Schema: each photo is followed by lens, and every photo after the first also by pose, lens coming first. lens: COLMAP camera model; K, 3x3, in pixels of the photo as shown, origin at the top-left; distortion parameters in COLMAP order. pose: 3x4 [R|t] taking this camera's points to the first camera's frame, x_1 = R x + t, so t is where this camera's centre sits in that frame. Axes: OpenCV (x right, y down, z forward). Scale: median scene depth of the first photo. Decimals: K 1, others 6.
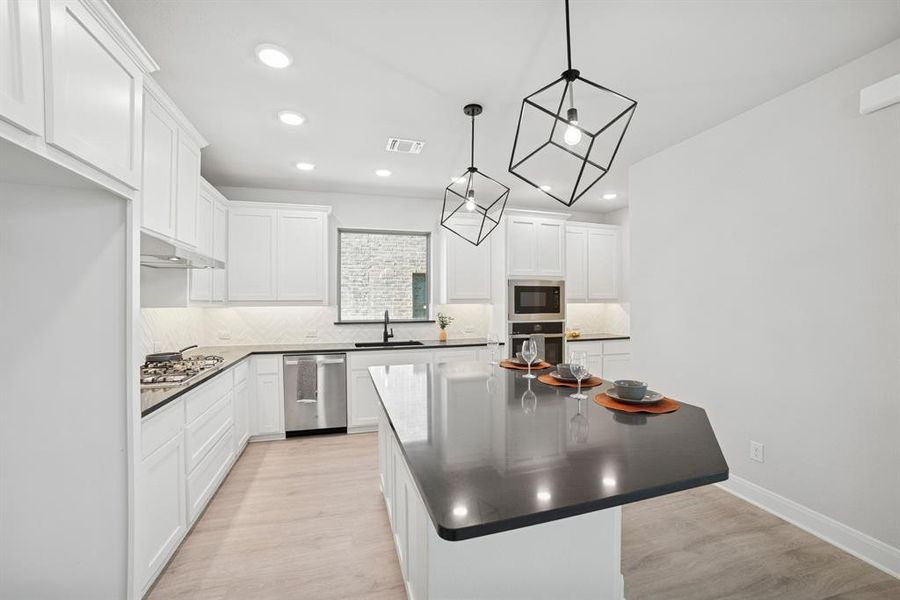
lens RADIAL K [[406.7, 0, 446.2], [0, 406.7, 301.5], [0, 0, 1]] dist [-0.002801, -0.000056]
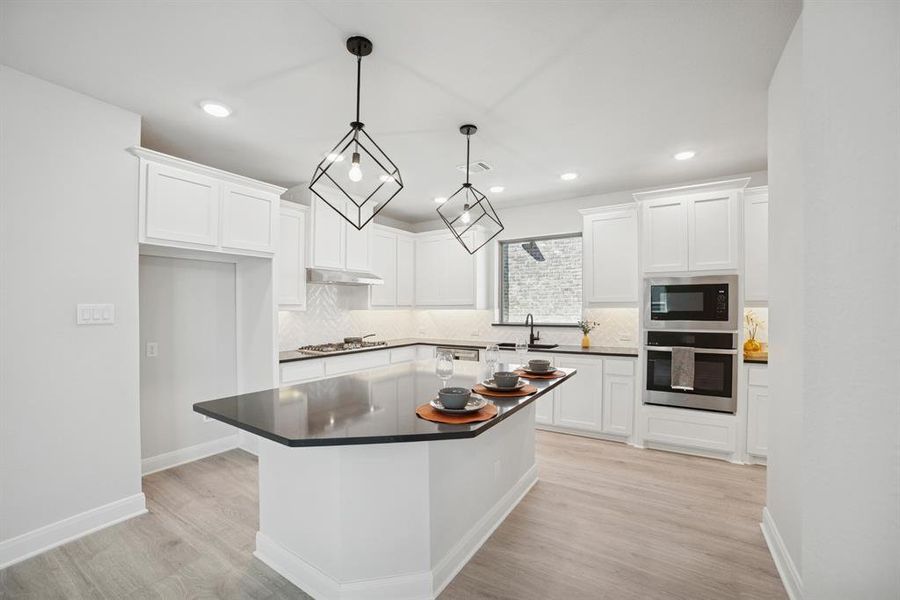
lens RADIAL K [[406.7, 0, 446.2], [0, 406.7, 301.5], [0, 0, 1]] dist [-0.002801, -0.000056]
pose [[0.630672, -0.010224, -0.775982, 0.523607], [0.005834, 0.999947, -0.008433, -0.002409], [0.776028, 0.000791, 0.630698, 0.167237]]
